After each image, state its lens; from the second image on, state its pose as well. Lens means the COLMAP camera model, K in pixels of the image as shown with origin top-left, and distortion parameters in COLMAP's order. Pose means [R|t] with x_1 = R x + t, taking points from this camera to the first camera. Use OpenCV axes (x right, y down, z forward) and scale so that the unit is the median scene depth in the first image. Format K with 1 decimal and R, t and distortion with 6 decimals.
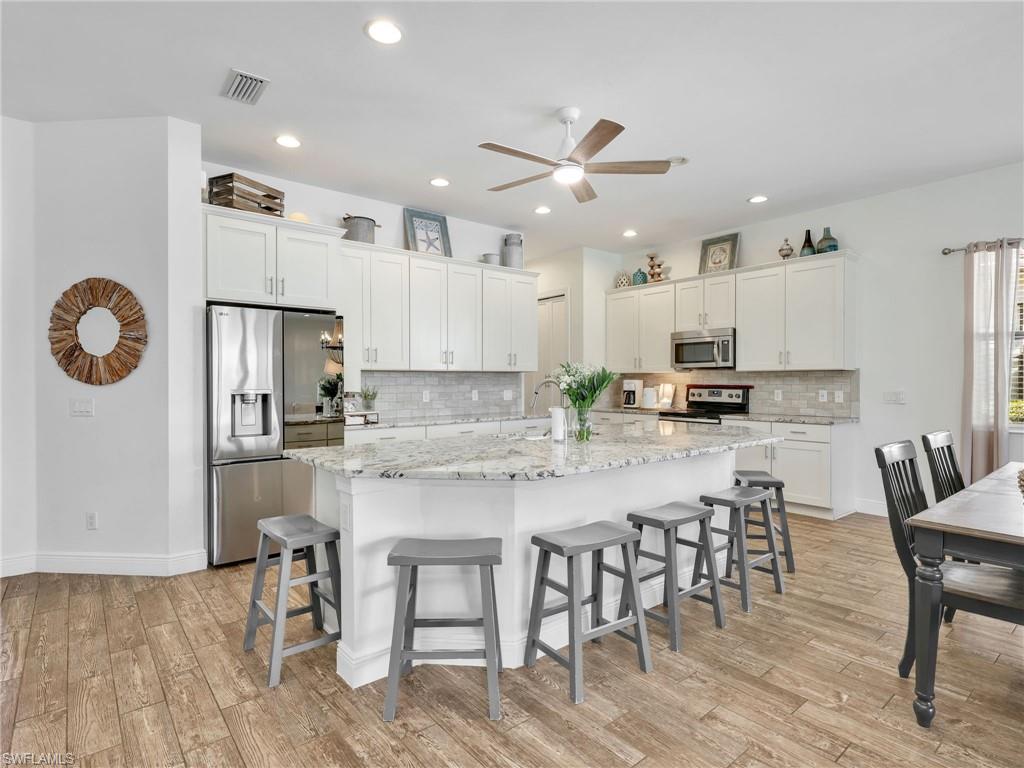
lens RADIAL K [[537.5, 0, 518.7], [0, 537.5, 386.9], [0, 0, 1]] dist [-0.006821, 0.003411]
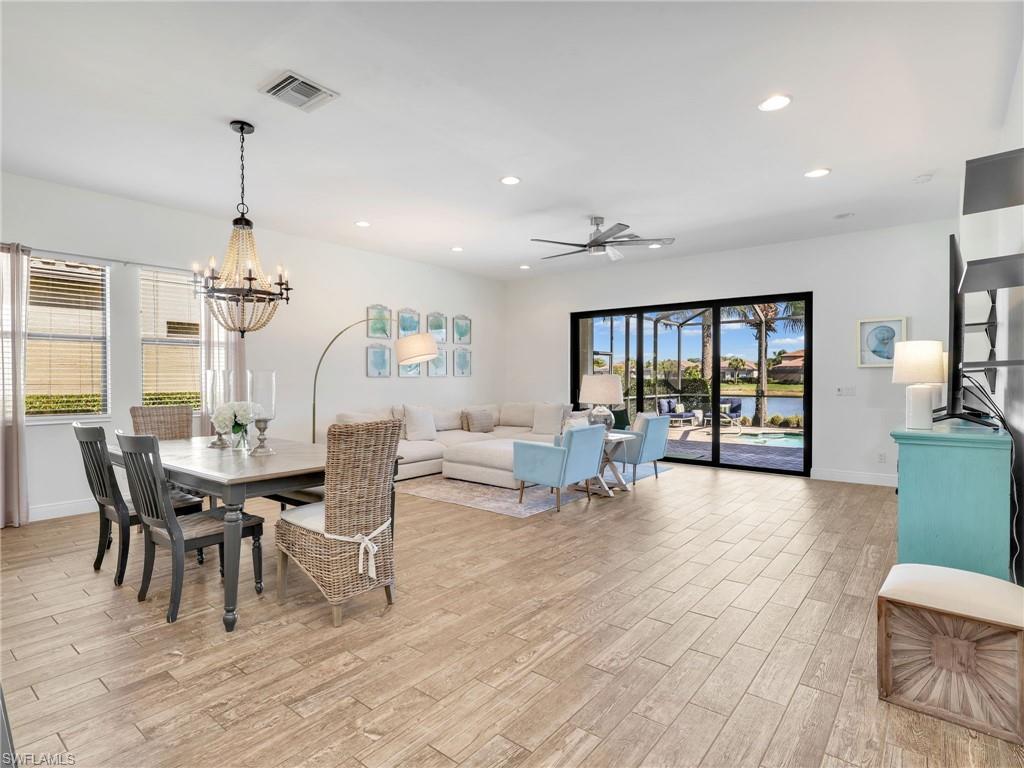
lens RADIAL K [[537.5, 0, 496.3], [0, 537.5, 382.0], [0, 0, 1]] dist [-0.006821, 0.003411]
pose [[-0.185180, -0.007356, 0.982677, -0.236646], [0.011375, 0.999889, 0.009628, -0.001256], [-0.982639, 0.012961, -0.185076, 0.196687]]
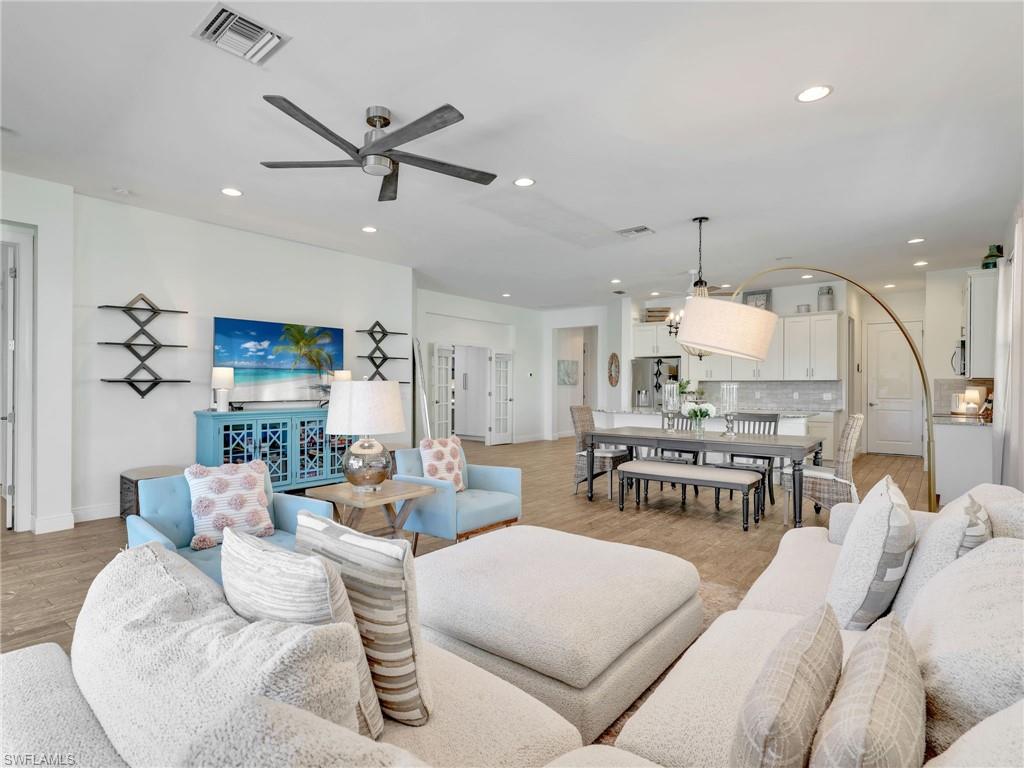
lens RADIAL K [[537.5, 0, 478.1], [0, 537.5, 383.3], [0, 0, 1]] dist [-0.006821, 0.003411]
pose [[0.159298, -0.002964, -0.987226, 1.334424], [-0.014157, 0.999886, -0.005287, 0.000824], [0.987129, 0.014819, 0.159238, -0.167439]]
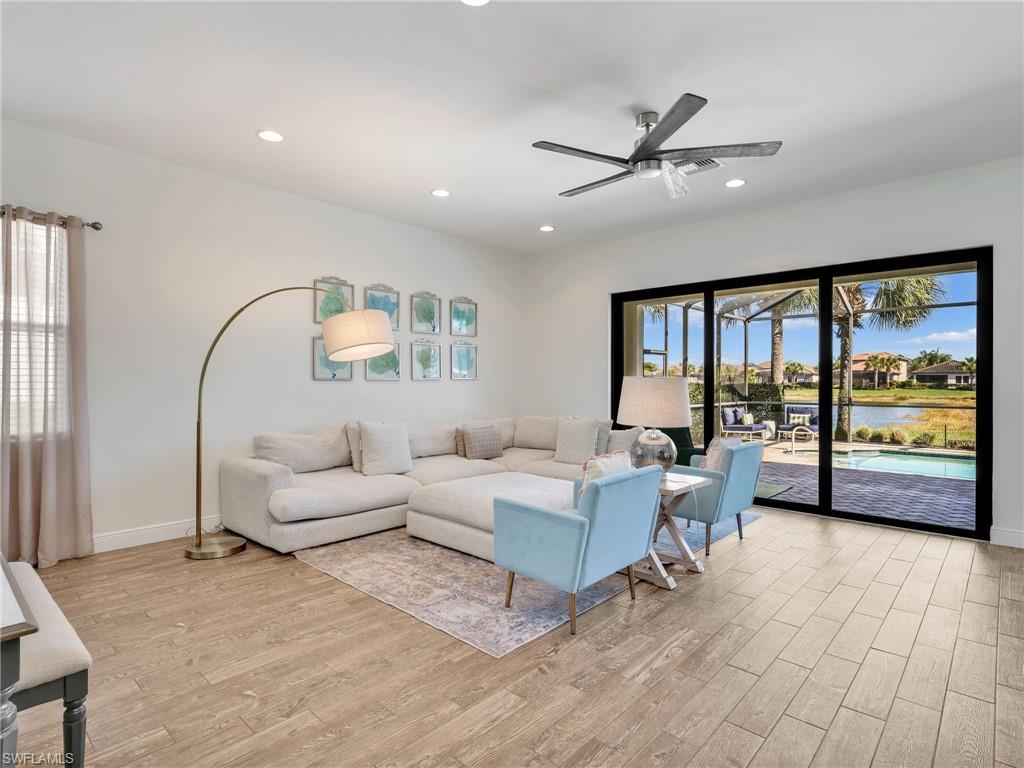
lens RADIAL K [[537.5, 0, 526.1], [0, 537.5, 383.1], [0, 0, 1]] dist [-0.006821, 0.003411]
pose [[-0.147294, -0.001909, 0.989091, 0.151132], [0.009833, 0.999946, 0.003394, 0.000680], [-0.989044, 0.010226, -0.147267, 0.043911]]
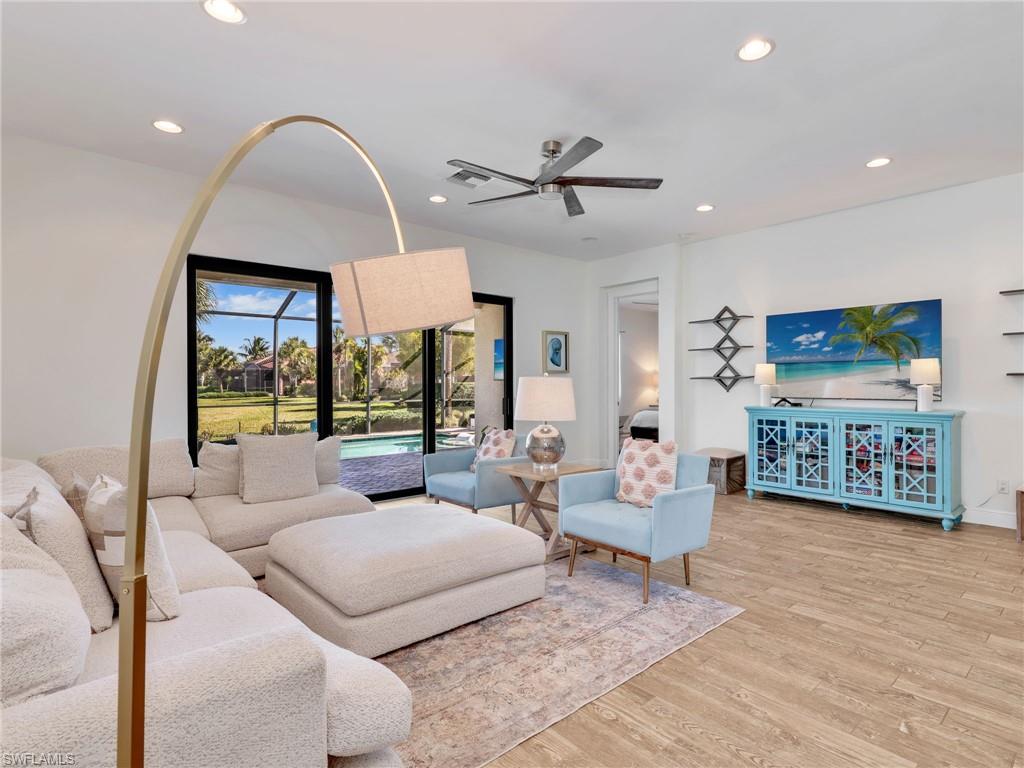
lens RADIAL K [[537.5, 0, 538.1], [0, 537.5, 380.6], [0, 0, 1]] dist [-0.006821, 0.003411]
pose [[-0.998627, 0.003384, -0.052280, 0.790890], [0.002977, 0.999965, 0.007857, -0.003740], [0.052304, 0.007691, -0.998602, 0.500065]]
